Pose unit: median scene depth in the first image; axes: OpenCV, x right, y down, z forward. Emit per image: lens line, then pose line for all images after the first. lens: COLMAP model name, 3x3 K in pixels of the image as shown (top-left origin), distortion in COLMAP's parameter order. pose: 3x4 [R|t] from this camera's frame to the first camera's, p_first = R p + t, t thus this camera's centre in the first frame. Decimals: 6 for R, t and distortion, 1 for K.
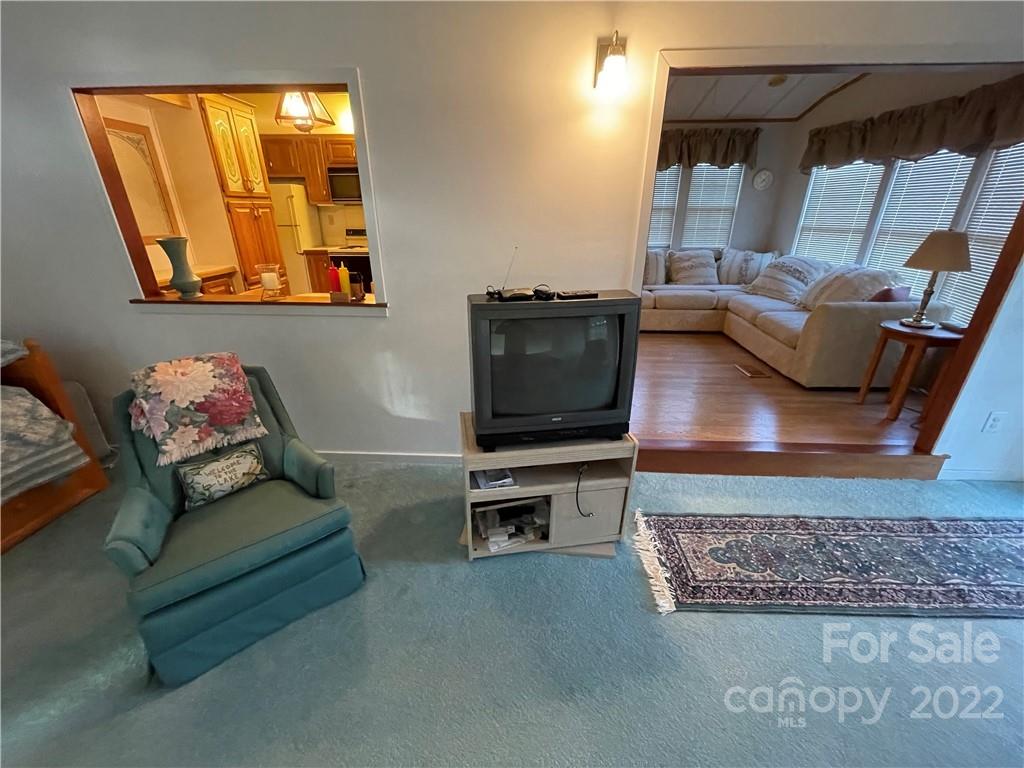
lens RADIAL K [[414.7, 0, 508.9], [0, 414.7, 385.2], [0, 0, 1]] dist [-0.001530, 0.001378]
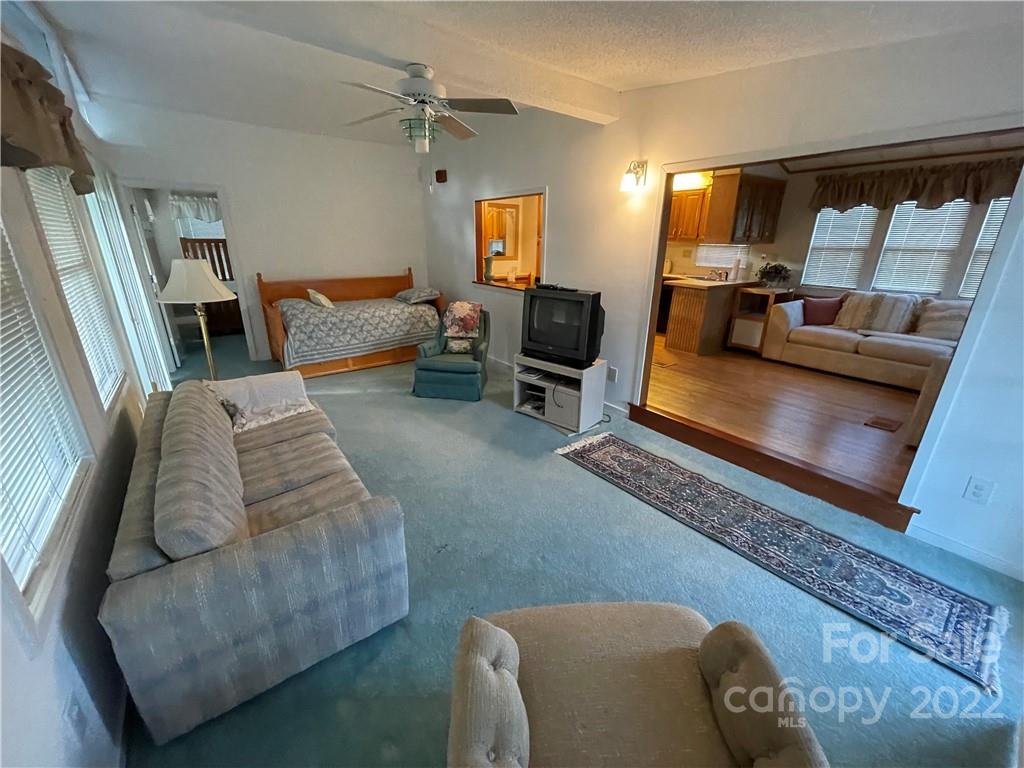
lens RADIAL K [[414.7, 0, 507.7], [0, 414.7, 381.5], [0, 0, 1]] dist [-0.001530, 0.001378]
pose [[0.634563, 0.259182, -0.728118, 0.698565], [-0.310454, 0.948227, 0.066968, 0.076415], [0.707777, 0.183551, 0.682173, -0.244606]]
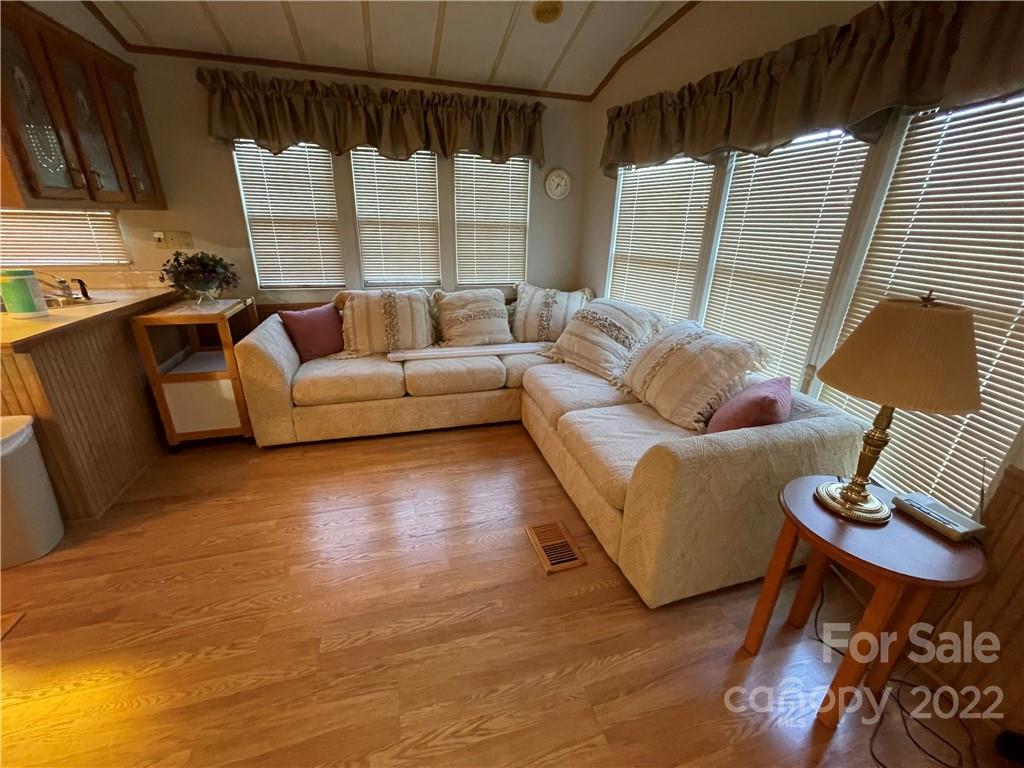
lens RADIAL K [[414.7, 0, 512.7], [0, 414.7, 381.7], [0, 0, 1]] dist [-0.001530, 0.001378]
pose [[0.944482, -0.096471, 0.314082, 0.394465], [0.105755, 0.994312, -0.012614, -0.230299], [-0.311079, 0.045129, 0.949312, 0.520637]]
